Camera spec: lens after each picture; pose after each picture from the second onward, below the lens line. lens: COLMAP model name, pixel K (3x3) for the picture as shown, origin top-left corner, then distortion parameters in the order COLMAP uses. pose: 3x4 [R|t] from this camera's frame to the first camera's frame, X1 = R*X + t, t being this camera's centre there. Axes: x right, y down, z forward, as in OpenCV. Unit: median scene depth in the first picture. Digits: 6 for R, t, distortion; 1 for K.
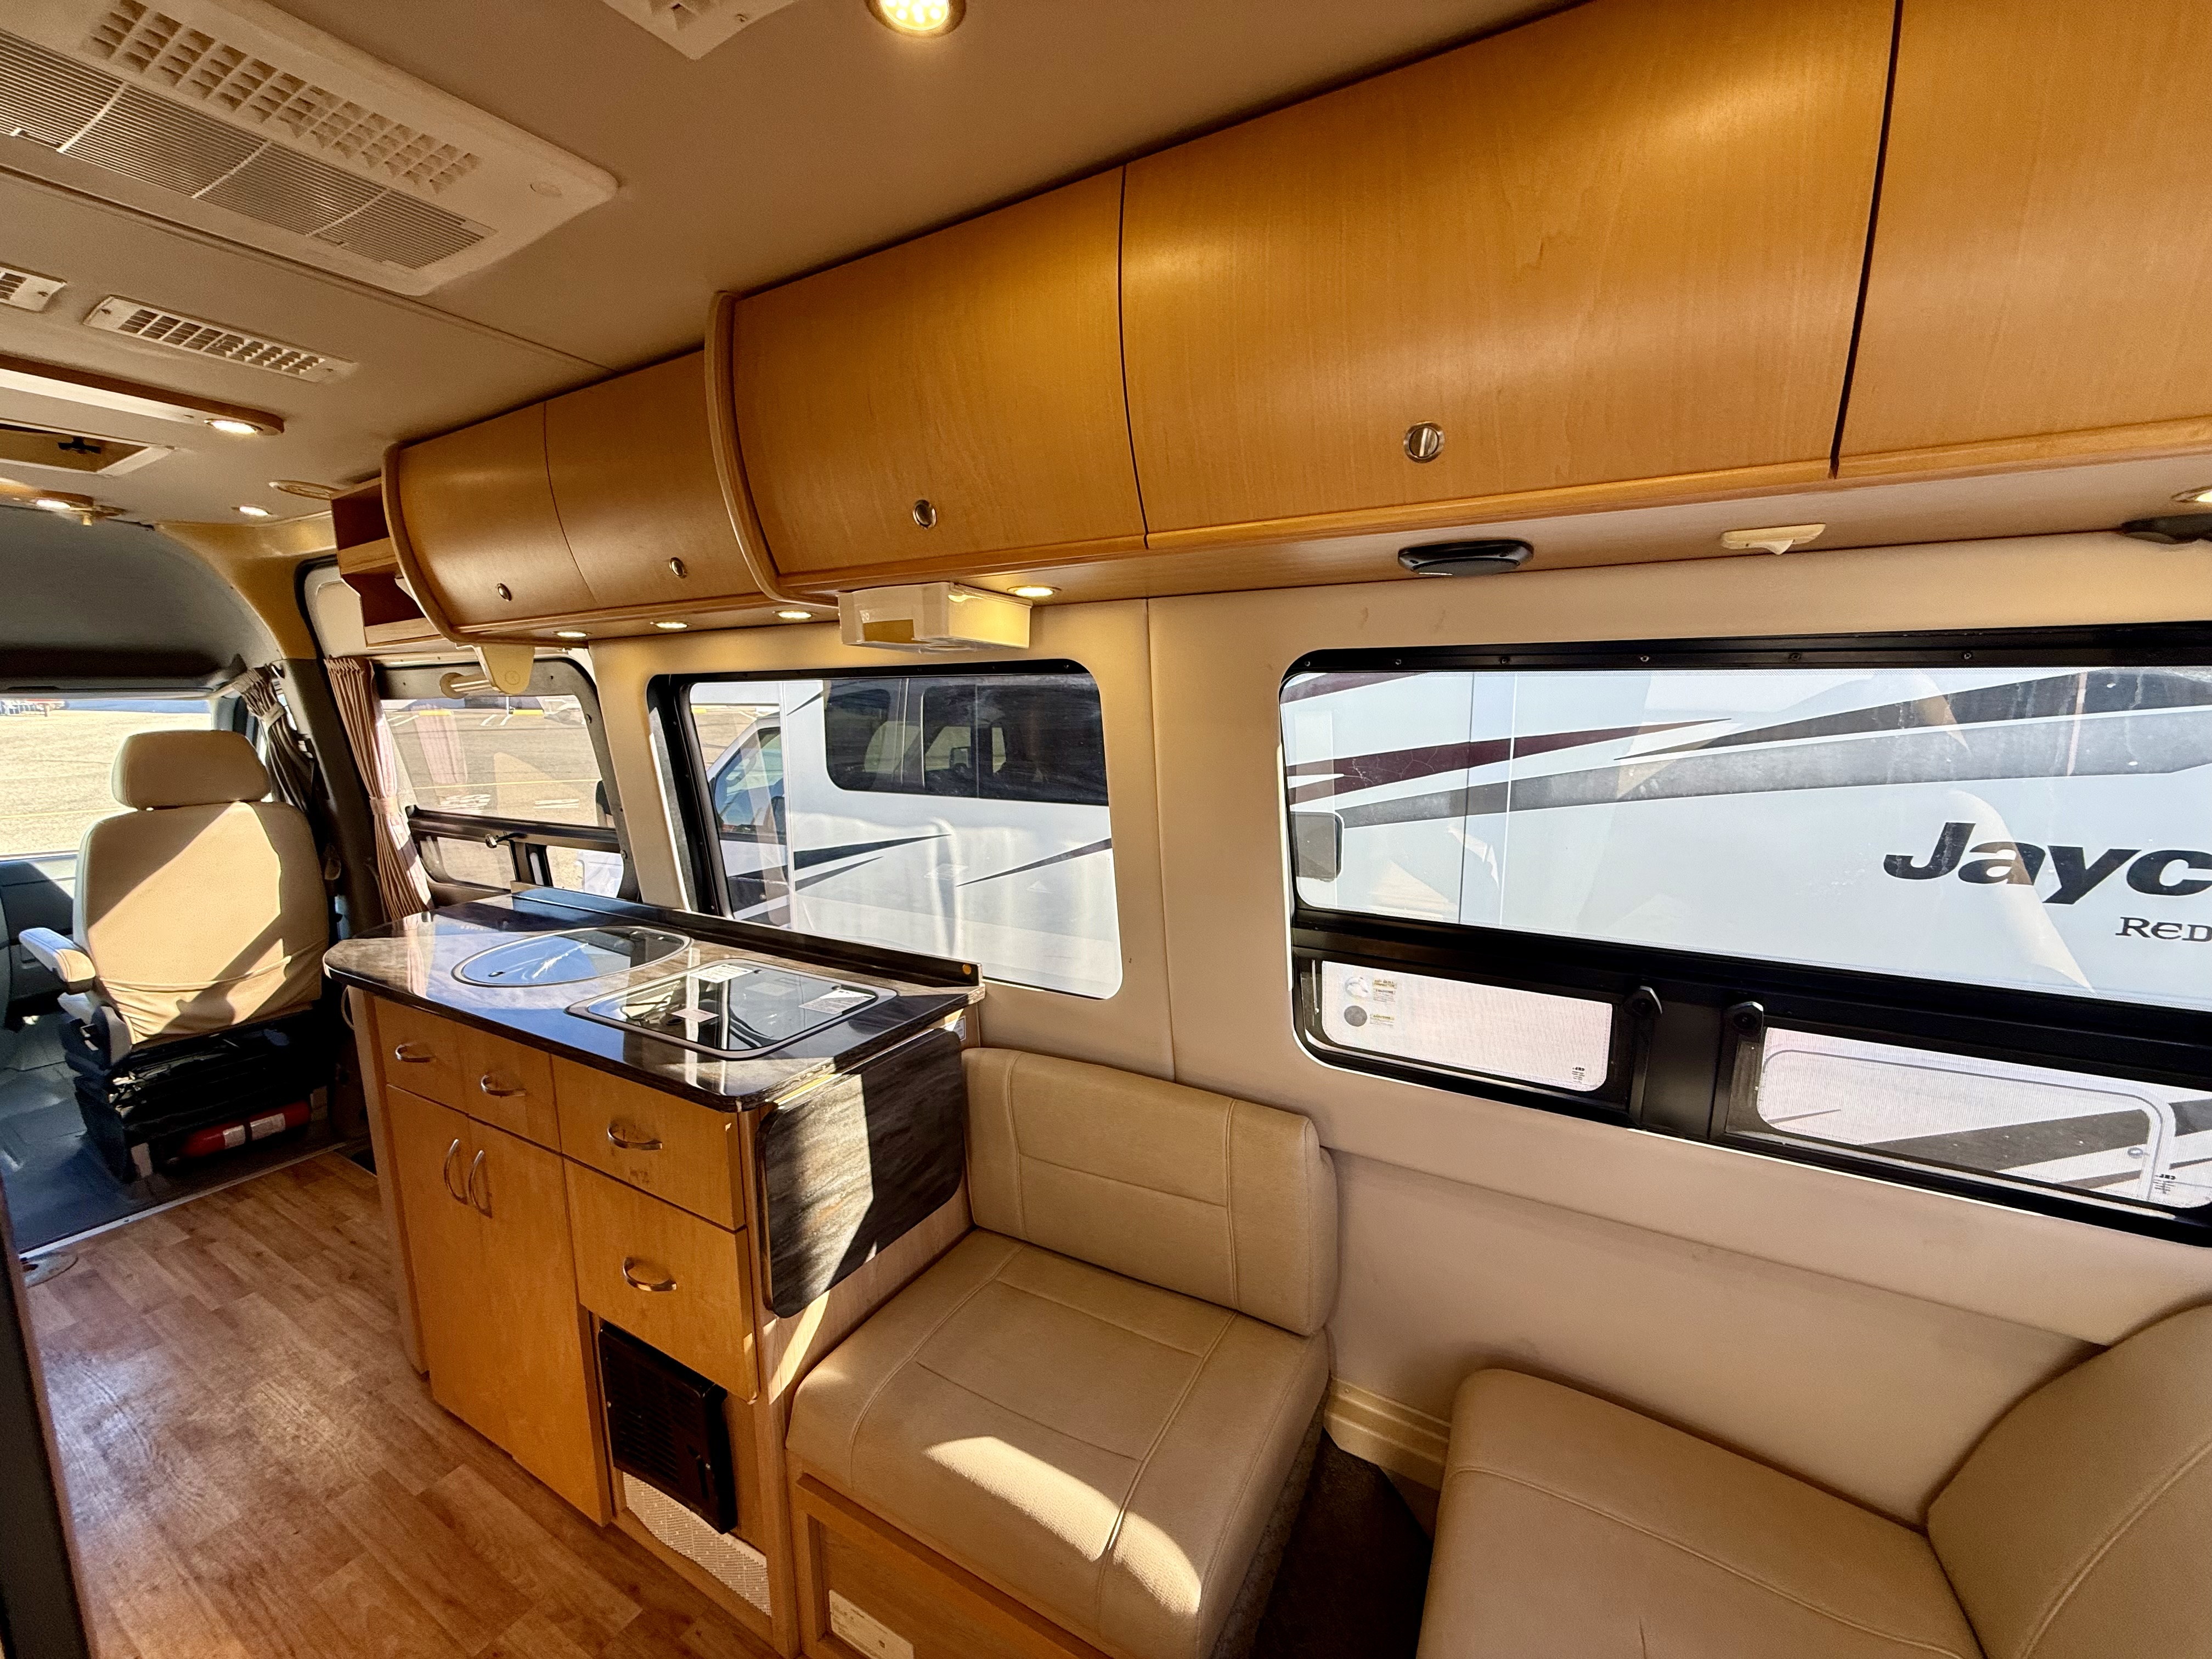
lens RADIAL K [[873.7, 0, 1115.8], [0, 873.7, 829.3], [0, 0, 1]] dist [-0.006546, 0.000382]
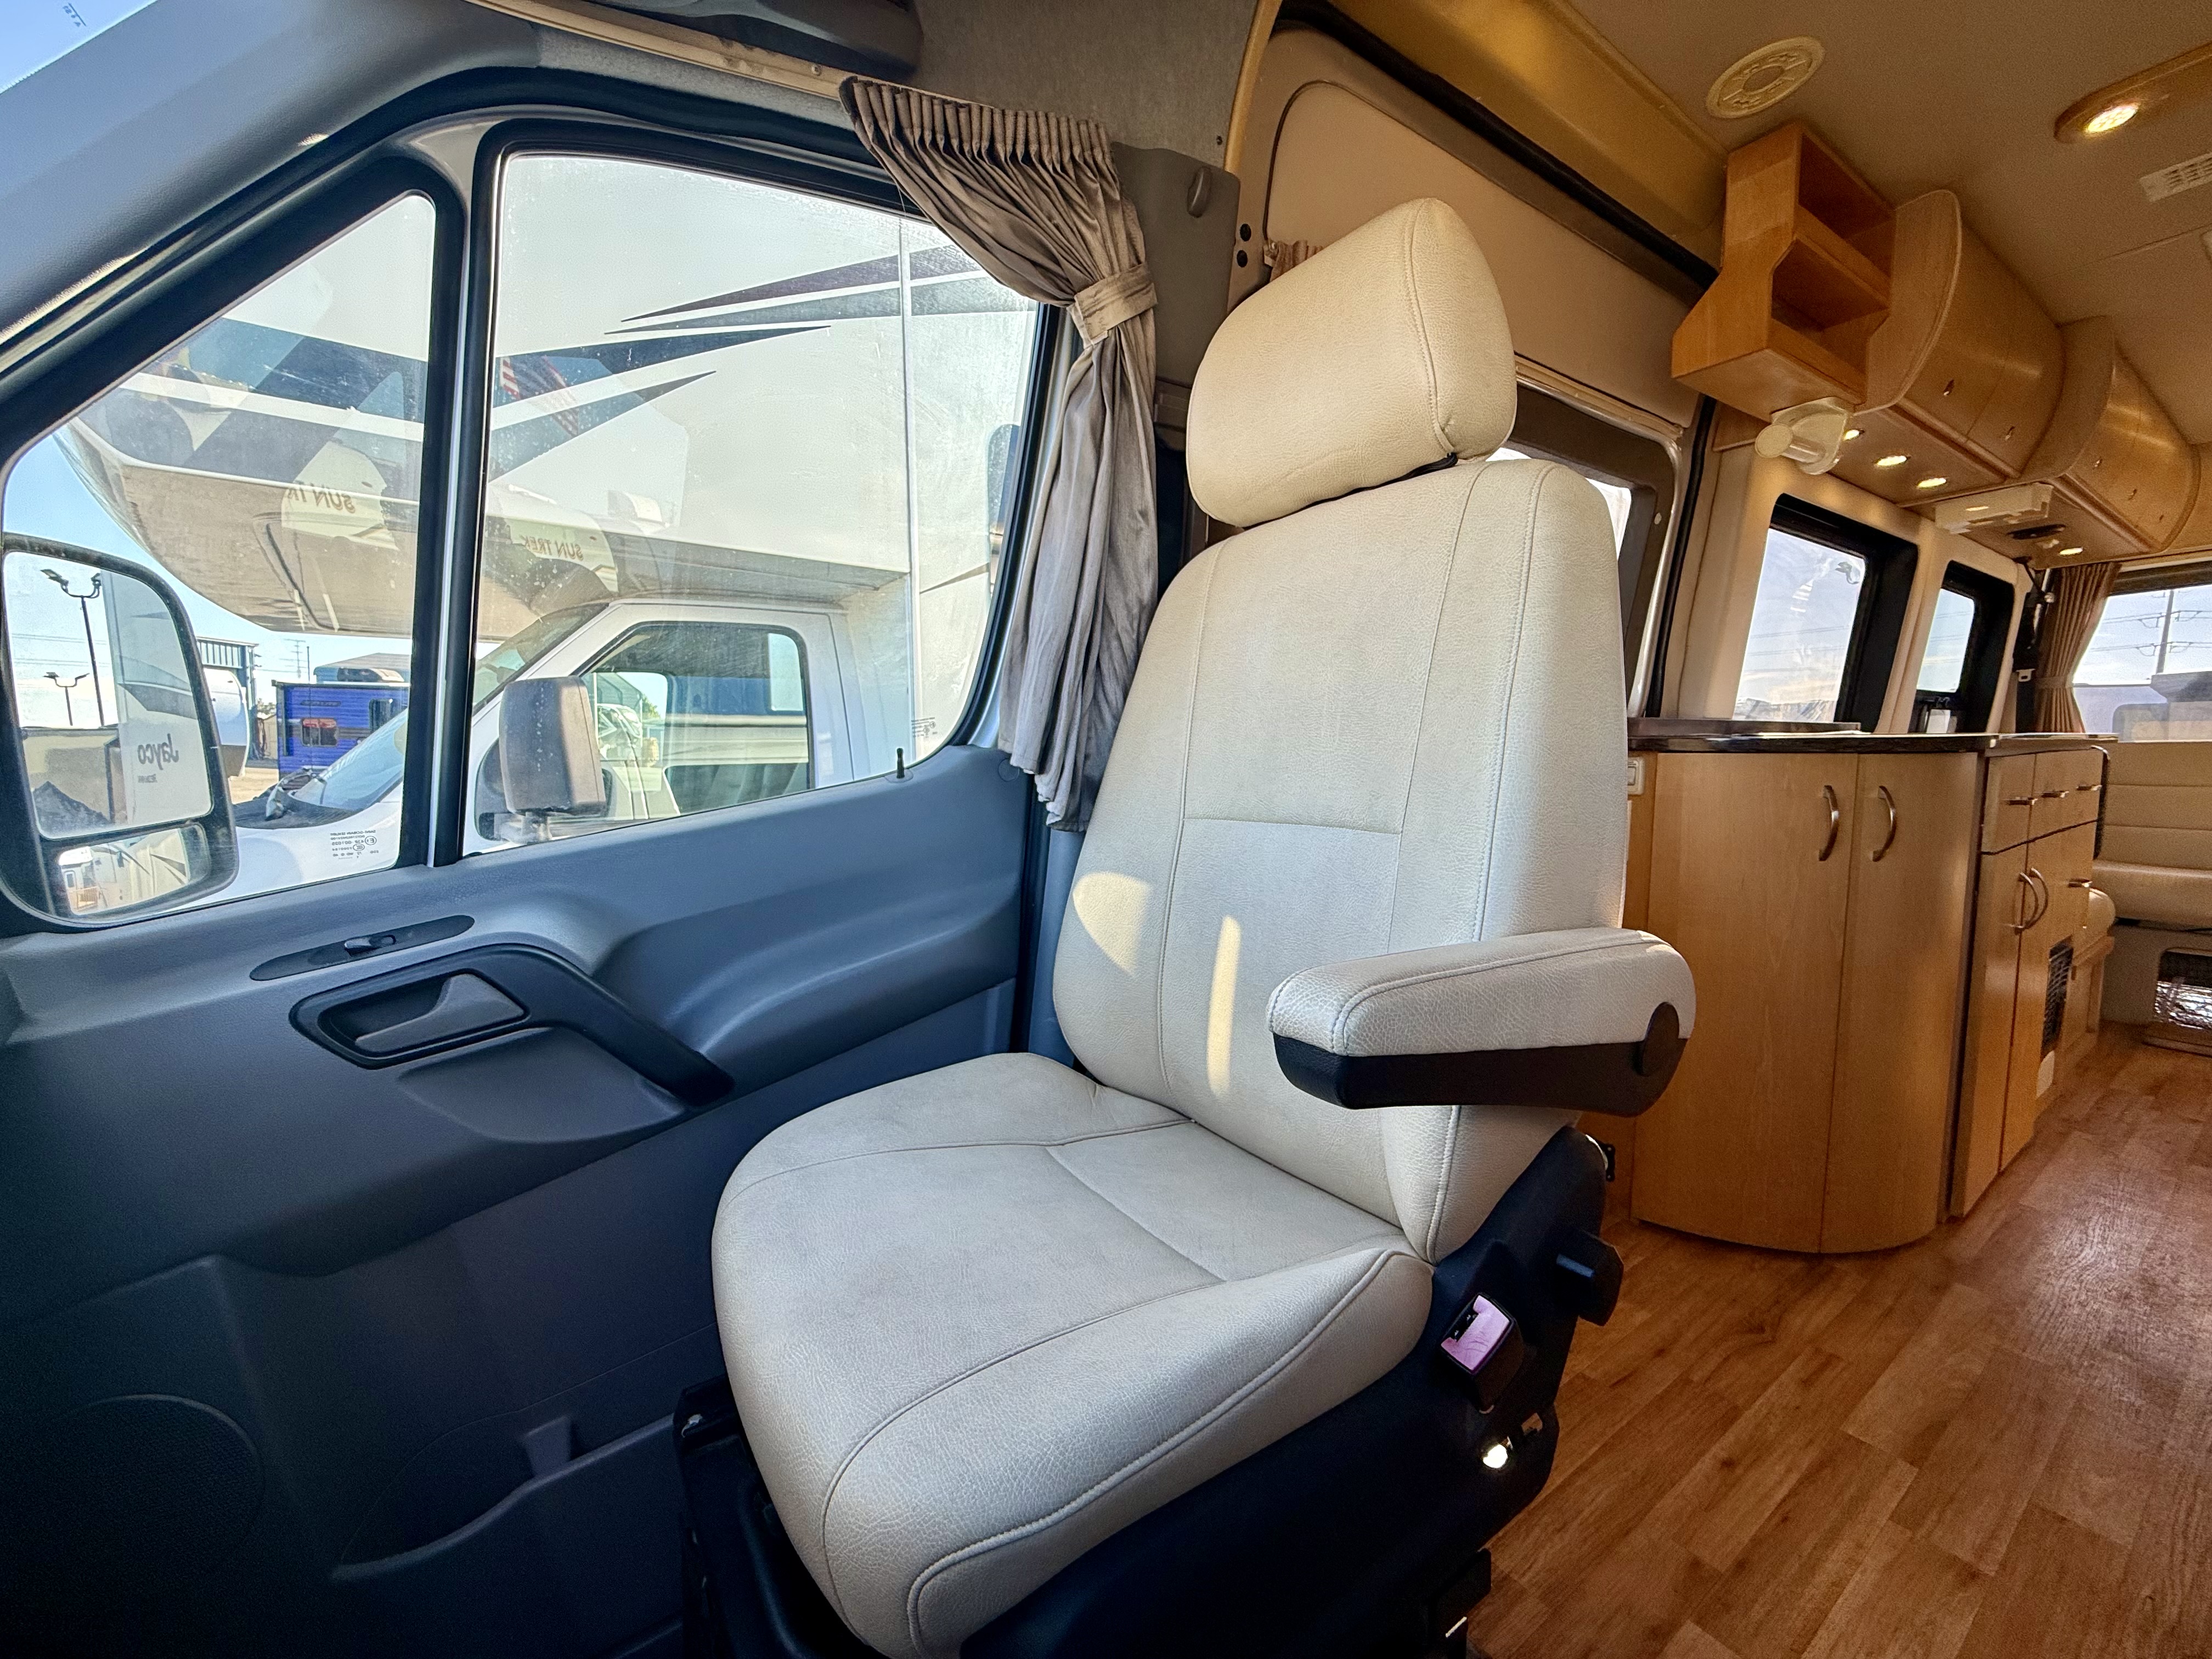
lens RADIAL K [[882.3, 0, 1105.8], [0, 882.3, 830.8], [0, 0, 1]] dist [0.001554, 0.000005]
pose [[0.438503, -0.077949, 0.895343, -2.326752], [0.139718, 0.990032, 0.017764, 0.129536], [-0.887803, 0.117307, 0.445023, 1.570995]]
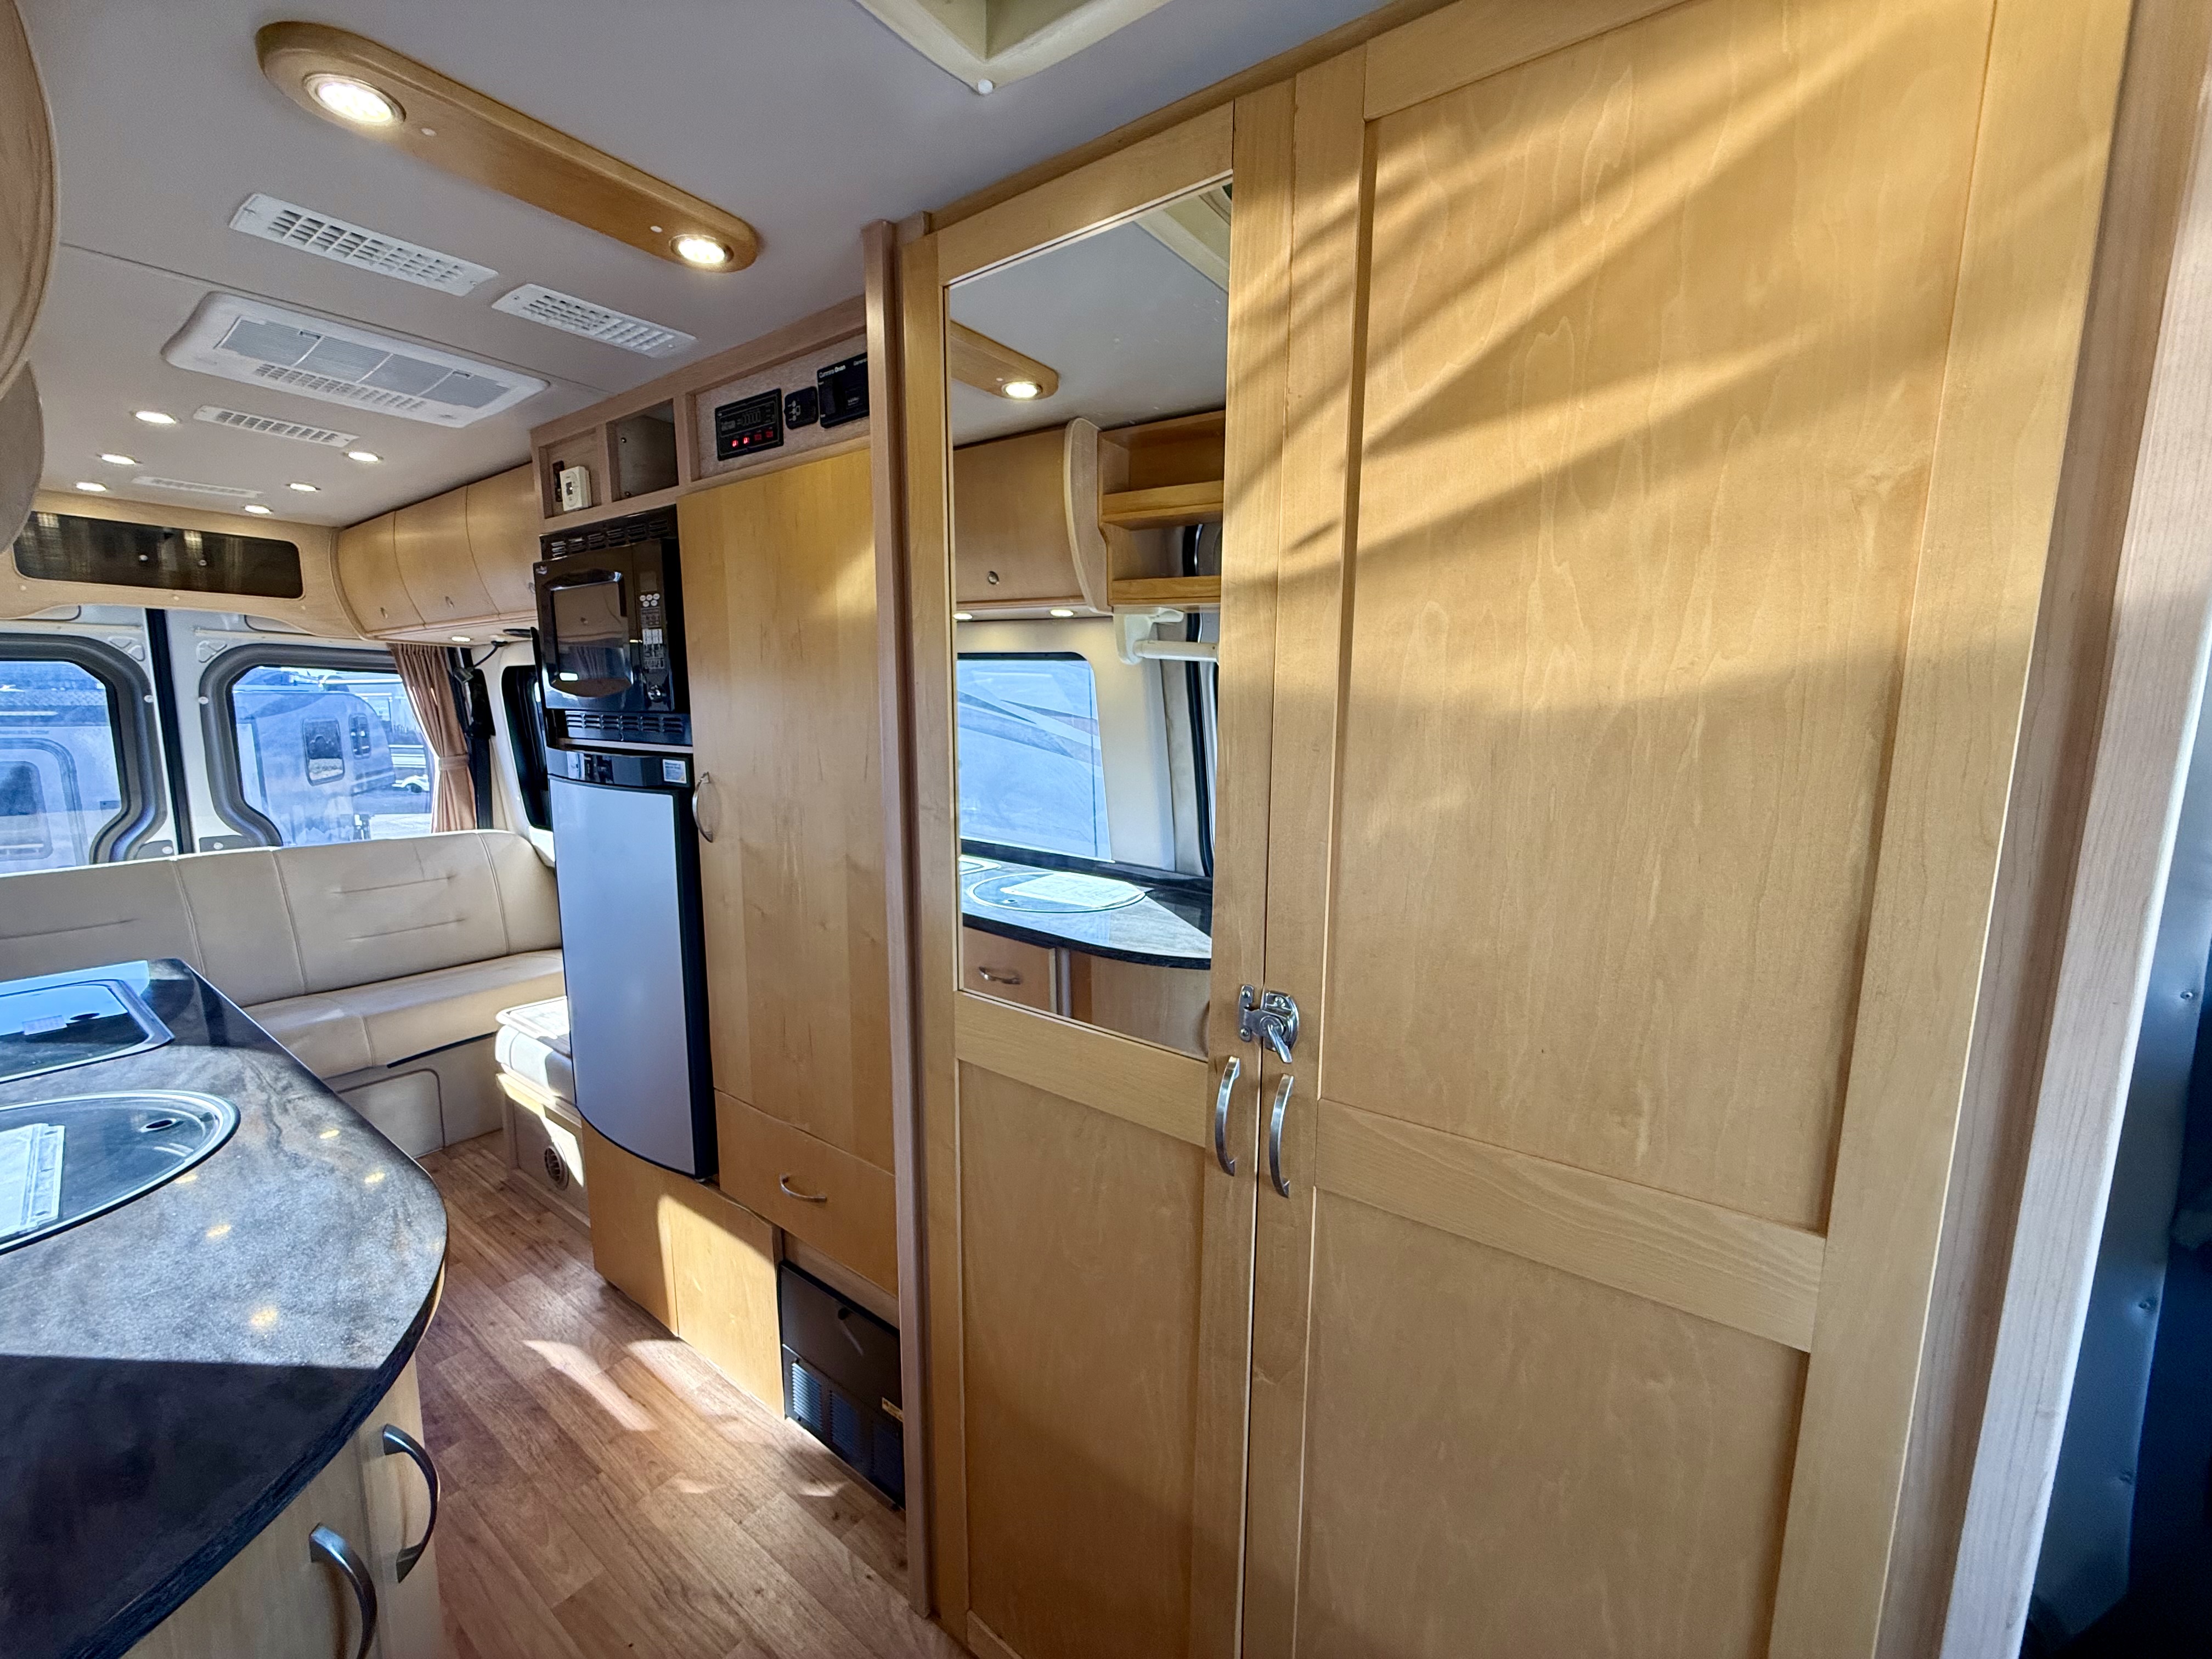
lens RADIAL K [[884.9, 0, 1108.0], [0, 884.9, 832.6], [0, 0, 1]] dist [0.000578, -0.000164]
pose [[-0.993140, -0.014228, 0.116064, -1.486252], [0.019522, 0.958462, 0.284550, -0.171388], [-0.115291, 0.284864, -0.951609, 1.530328]]
